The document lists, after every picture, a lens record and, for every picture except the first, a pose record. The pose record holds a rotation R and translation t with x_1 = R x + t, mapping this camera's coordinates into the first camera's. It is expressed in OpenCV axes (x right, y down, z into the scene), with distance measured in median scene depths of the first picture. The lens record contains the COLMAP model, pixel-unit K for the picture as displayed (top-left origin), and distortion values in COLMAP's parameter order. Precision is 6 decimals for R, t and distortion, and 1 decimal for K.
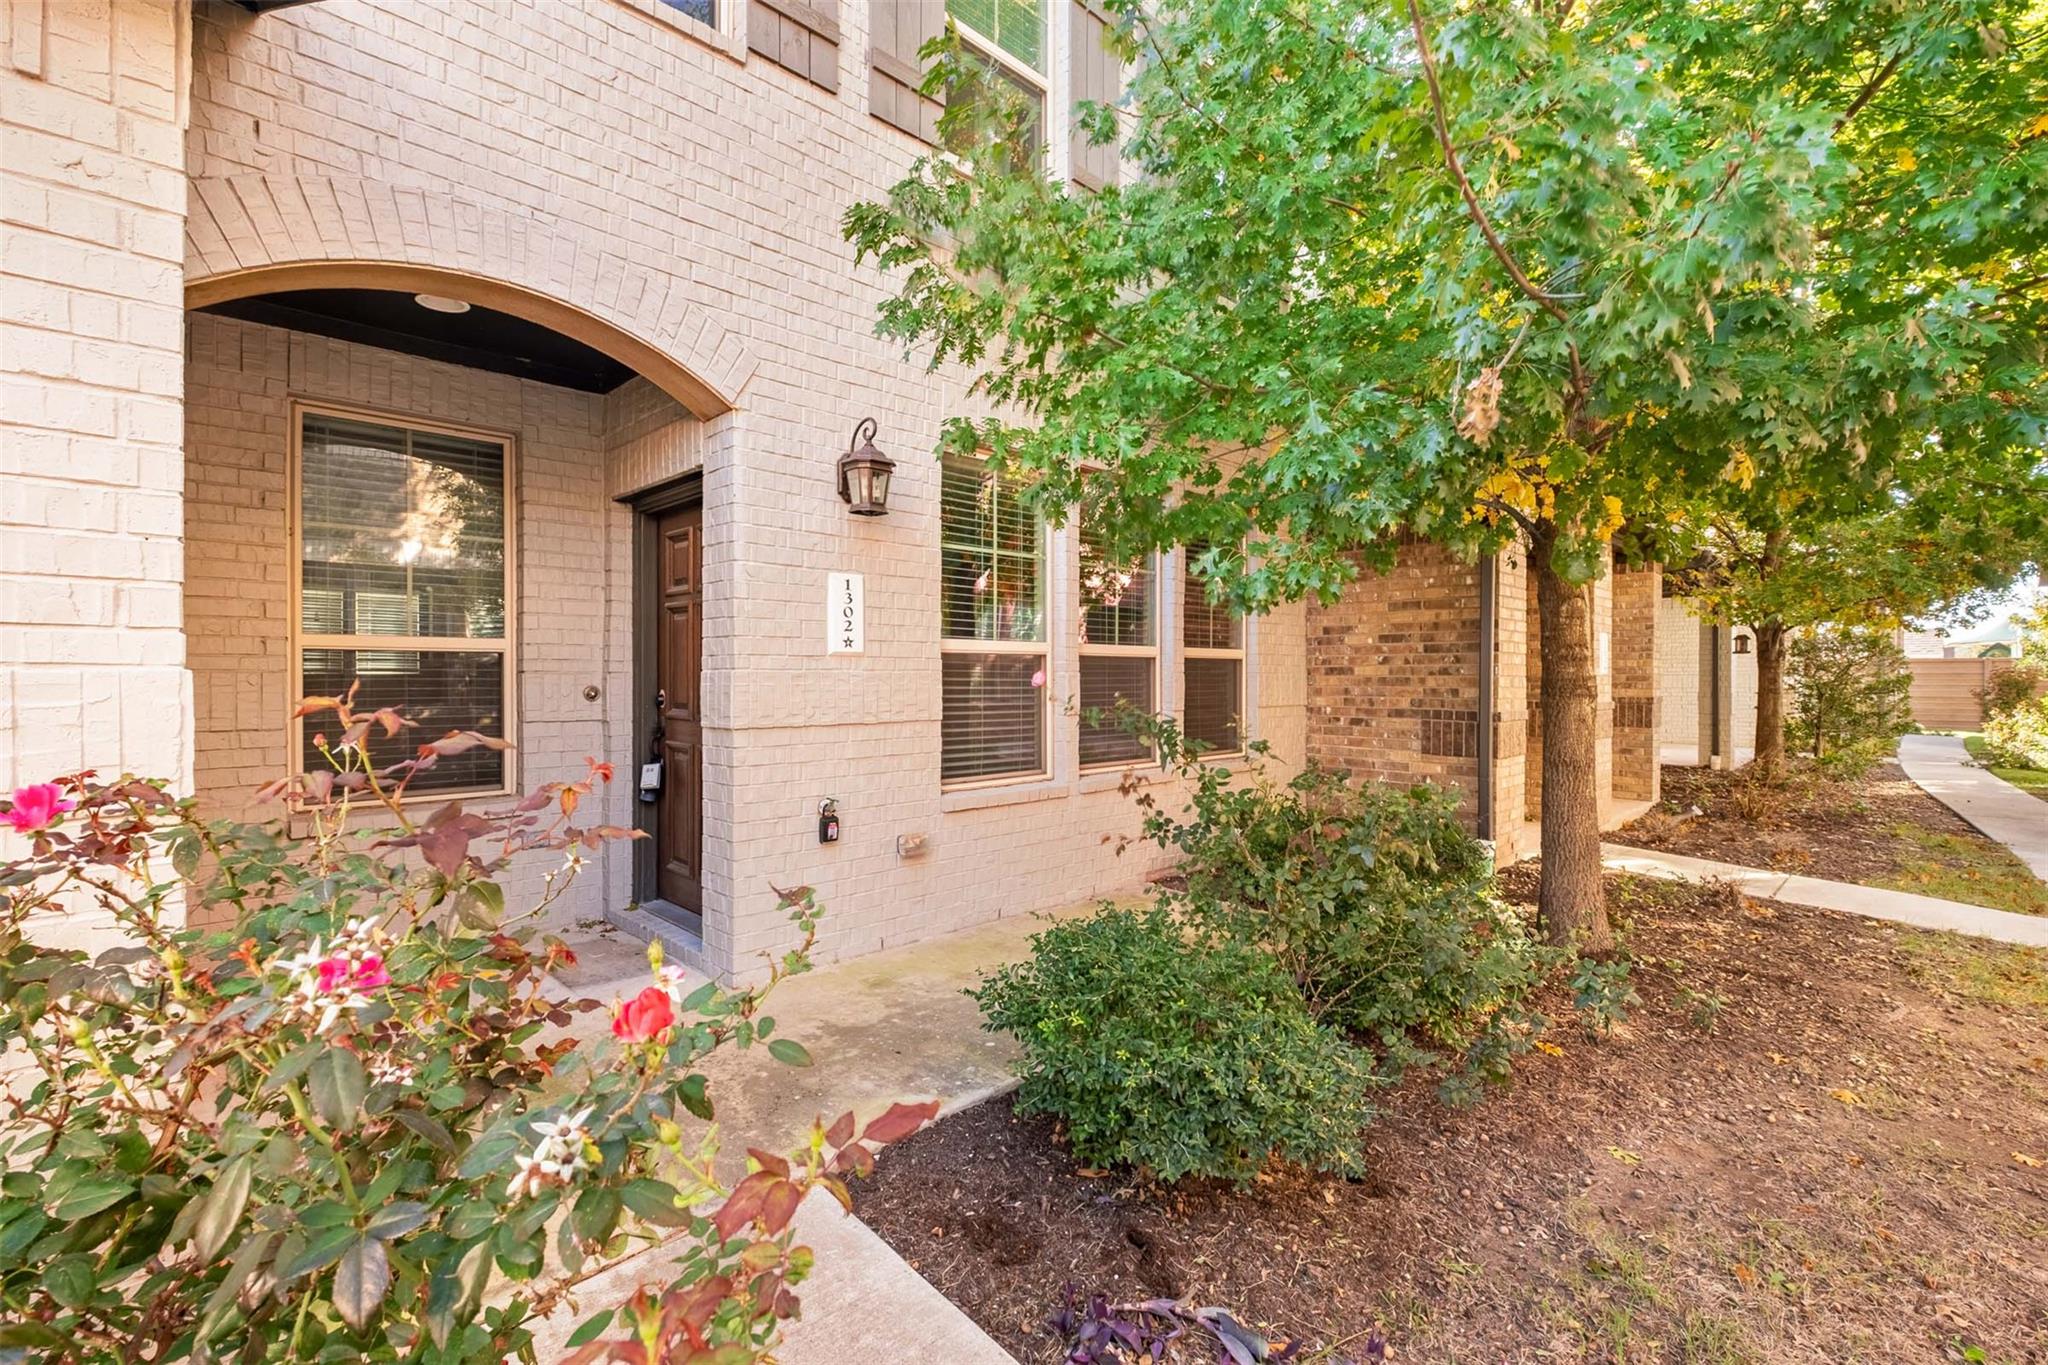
lens RADIAL K [[898.2, 0, 1028.7], [0, 898.2, 680.1], [0, 0, 1]] dist [-0.003647, -0.002655]
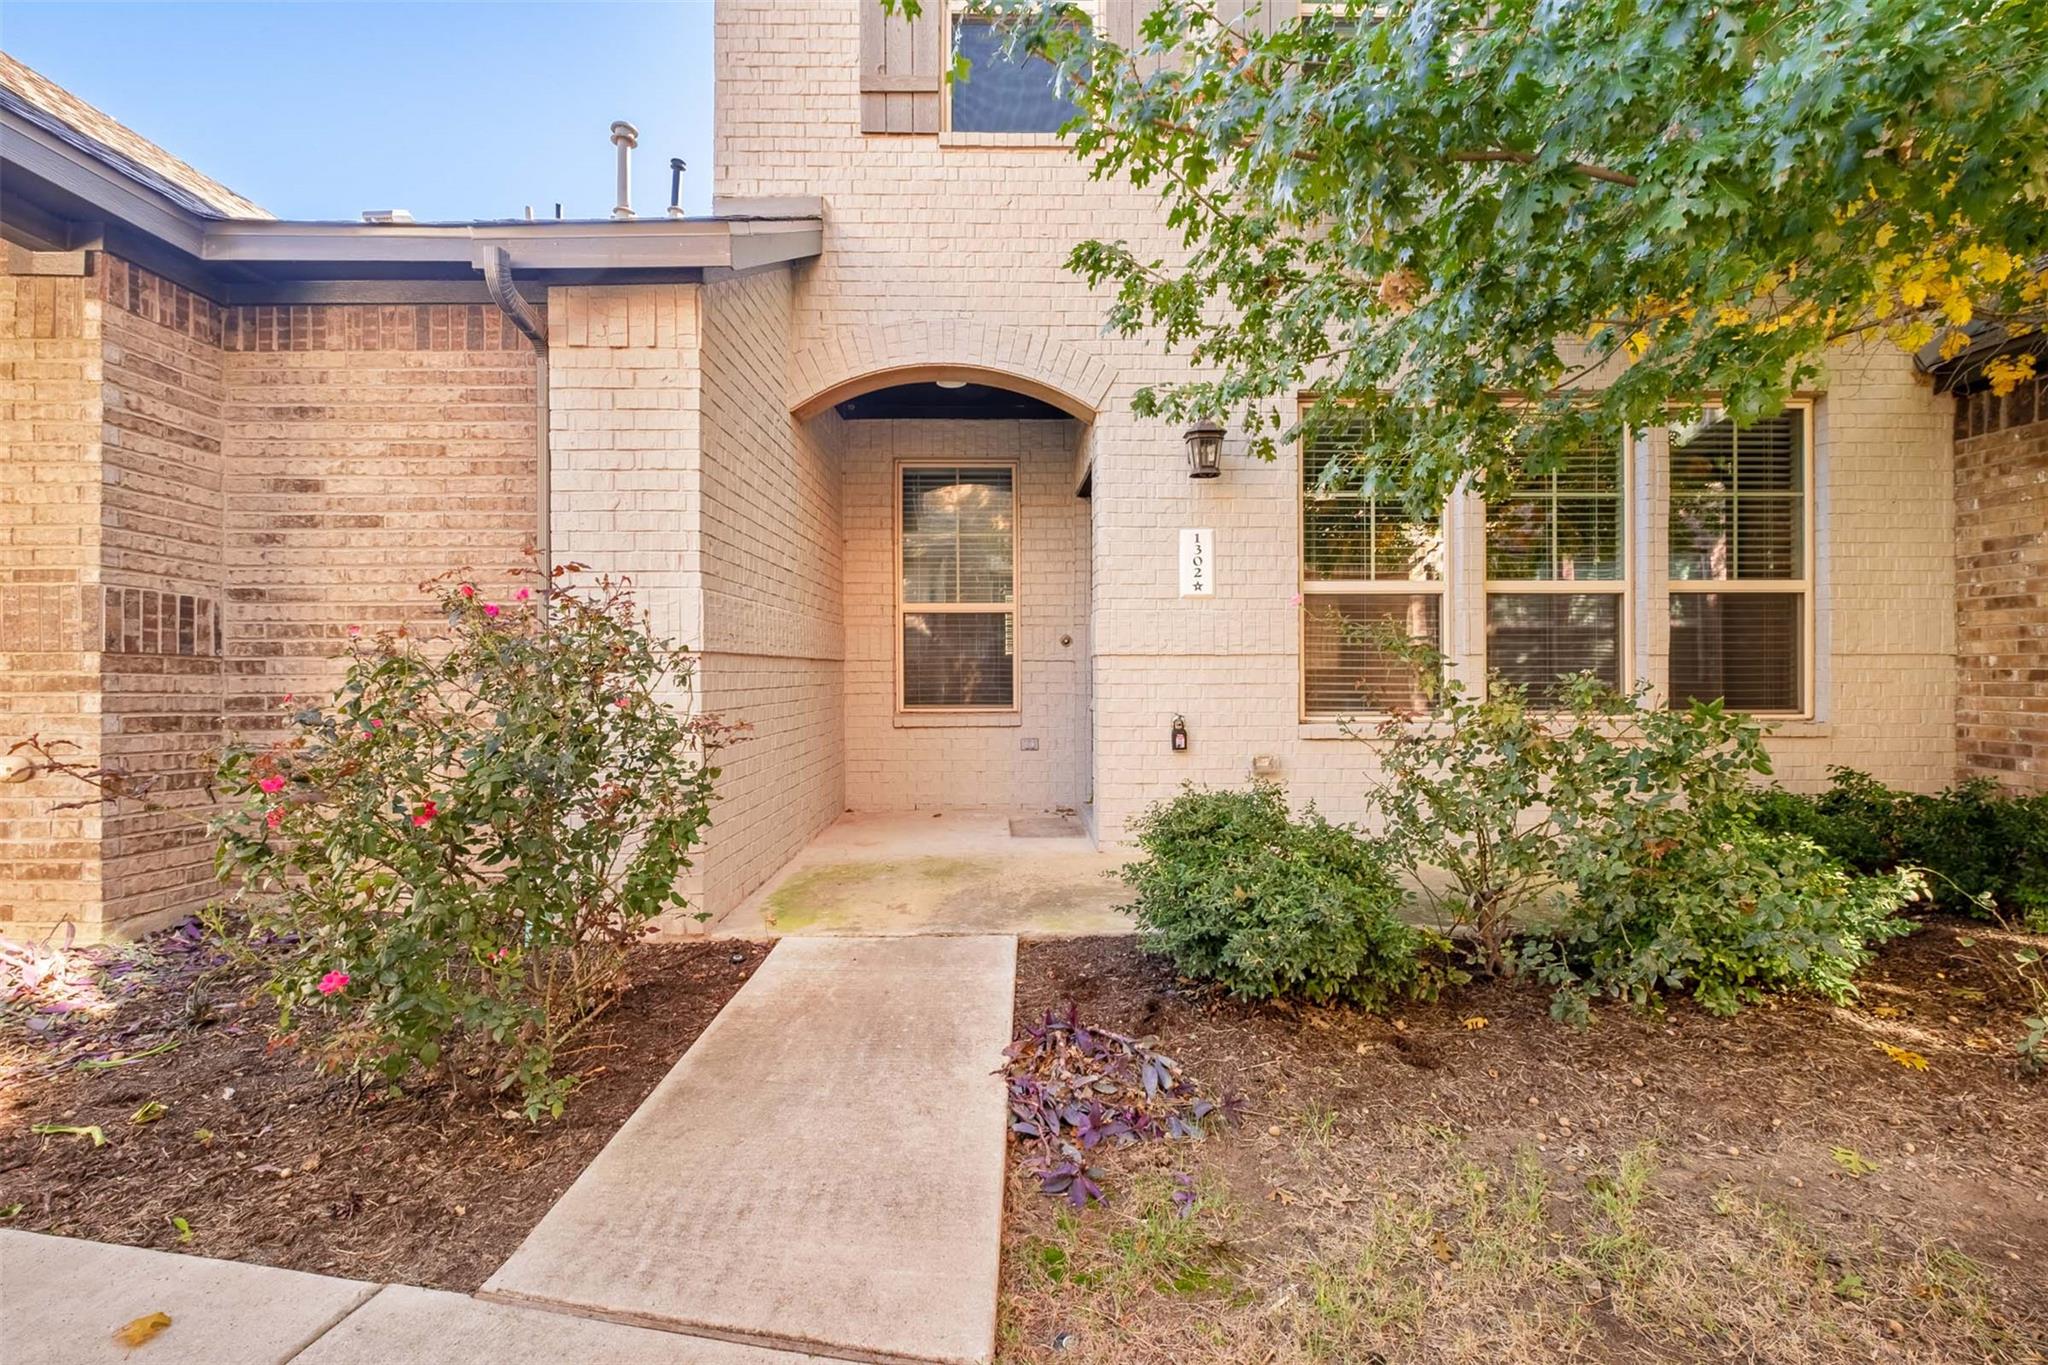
lens RADIAL K [[898.2, 0, 1023.1], [0, 898.2, 683.4], [0, 0, 1]] dist [-0.003647, -0.002655]
pose [[0.716866, 0.002719, -0.697206, 0.472681], [-0.000673, 0.999995, 0.003208, 0.084565], [0.697211, -0.001830, 0.716864, -0.023227]]
